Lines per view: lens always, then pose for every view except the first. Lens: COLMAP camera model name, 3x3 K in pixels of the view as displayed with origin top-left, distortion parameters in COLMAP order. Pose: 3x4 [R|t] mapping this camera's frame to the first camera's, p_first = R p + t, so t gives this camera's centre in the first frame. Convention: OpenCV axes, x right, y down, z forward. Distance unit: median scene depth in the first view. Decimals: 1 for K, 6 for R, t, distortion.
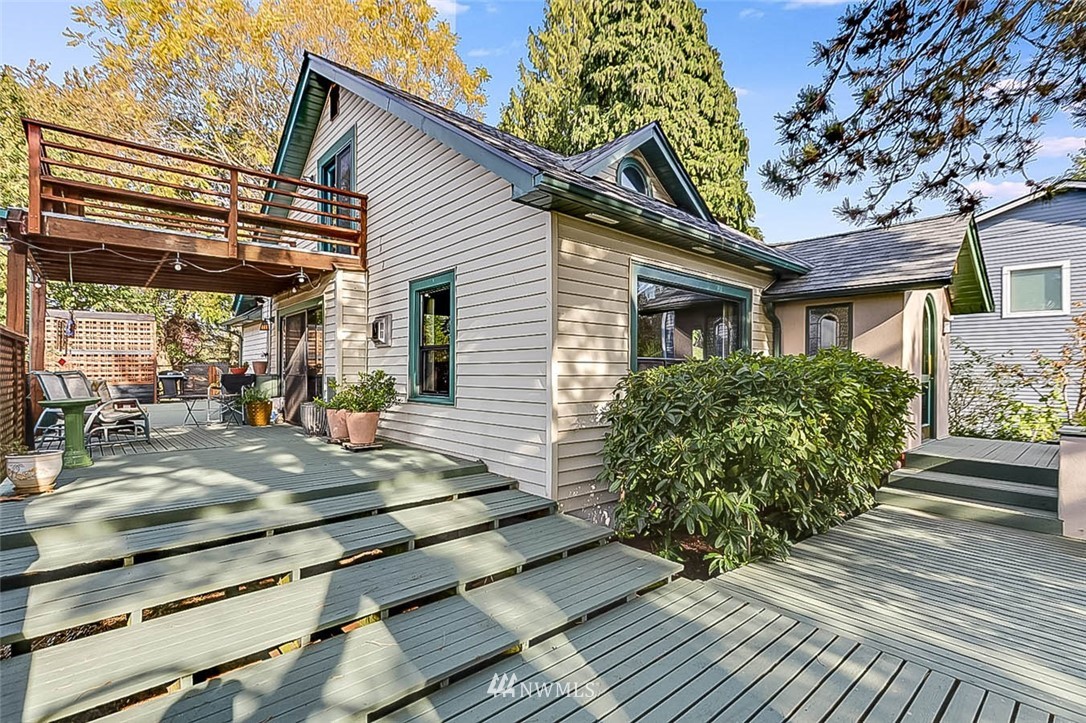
lens RADIAL K [[494.7, 0, 533.1], [0, 494.7, 363.9], [0, 0, 1]] dist [0.000360, 0.001801]
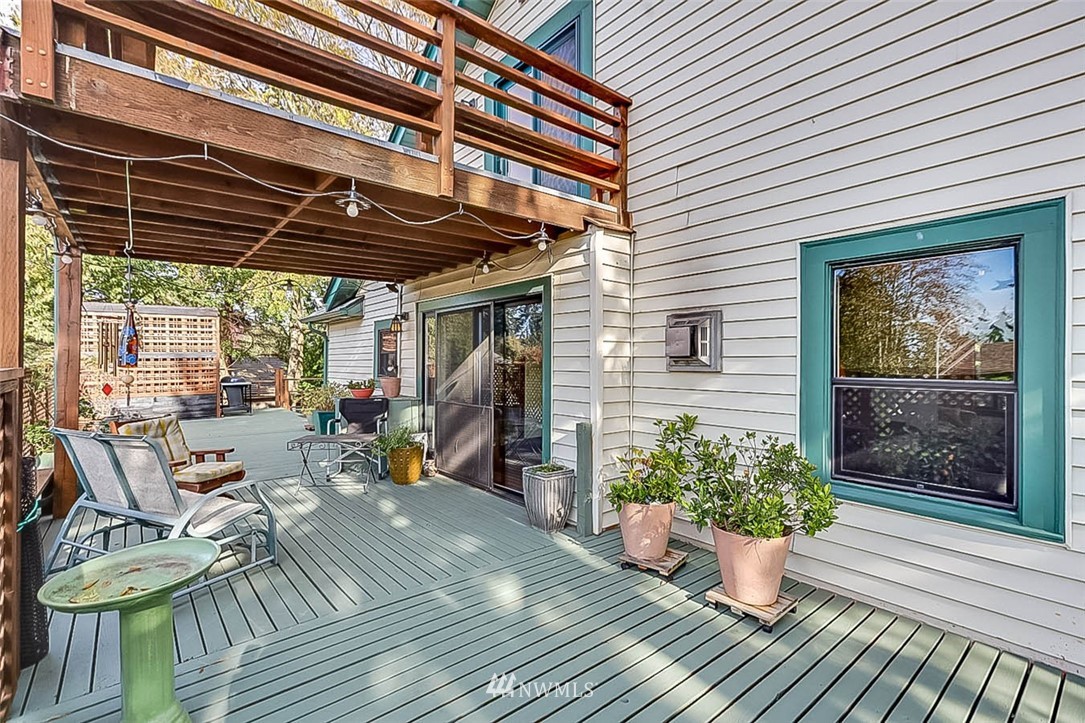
lens RADIAL K [[494.3, 0, 547.2], [0, 494.3, 361.5], [0, 0, 1]] dist [0.000360, 0.001801]
pose [[0.999479, 0.000862, -0.032280, -0.414644], [-0.000474, 0.999928, 0.012021, -0.047785], [0.032288, -0.011999, 0.999407, 0.432553]]
